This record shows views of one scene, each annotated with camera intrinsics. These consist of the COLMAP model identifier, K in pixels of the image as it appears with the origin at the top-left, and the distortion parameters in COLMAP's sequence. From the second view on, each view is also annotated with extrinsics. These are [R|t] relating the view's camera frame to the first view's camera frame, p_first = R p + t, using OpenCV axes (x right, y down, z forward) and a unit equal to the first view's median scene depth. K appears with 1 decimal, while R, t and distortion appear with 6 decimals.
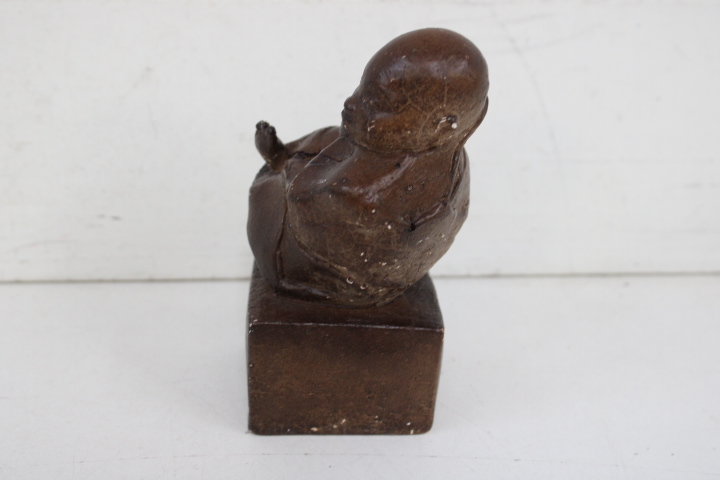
lens RADIAL K [[1058.9, 0, 361.1], [0, 1058.9, 240.1], [0, 0, 1]] dist [-0.034098, 0.000000]
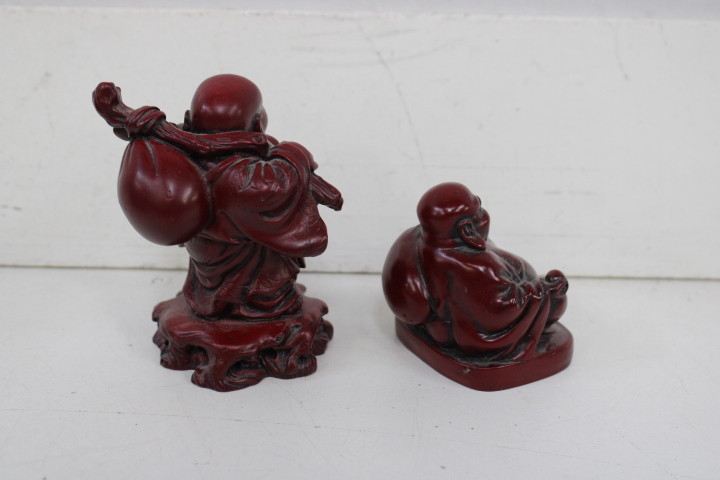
lens RADIAL K [[923.3, 0, 359.6], [0, 923.3, 238.9], [0, 0, 1]] dist [-0.052358, 0.000000]
pose [[0.997544, 0.023679, -0.065921, 0.190105], [-0.028123, 0.997335, -0.067327, 0.065377], [0.064151, 0.069016, 0.995551, 0.069840]]
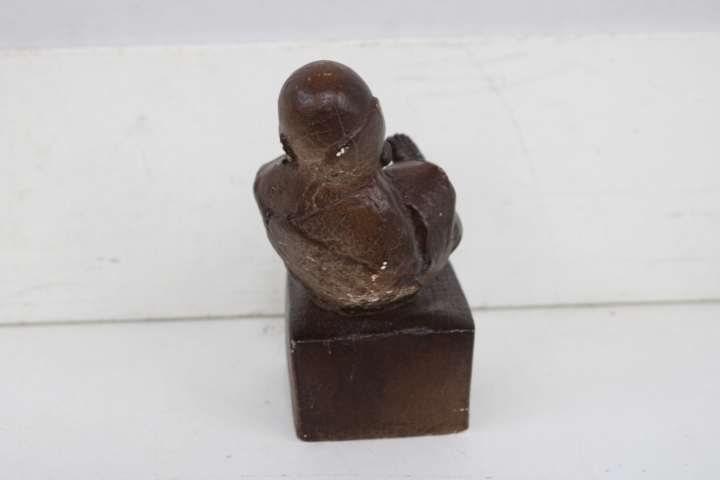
lens RADIAL K [[1058.9, 0, 359.7], [0, 1058.9, 238.9], [0, 0, 1]] dist [-0.034098, 0.000000]
pose [[0.998582, -0.026829, -0.045982, 0.059197], [0.023775, 0.997555, -0.065723, 0.032398], [0.047633, 0.064537, 0.996778, -0.031581]]
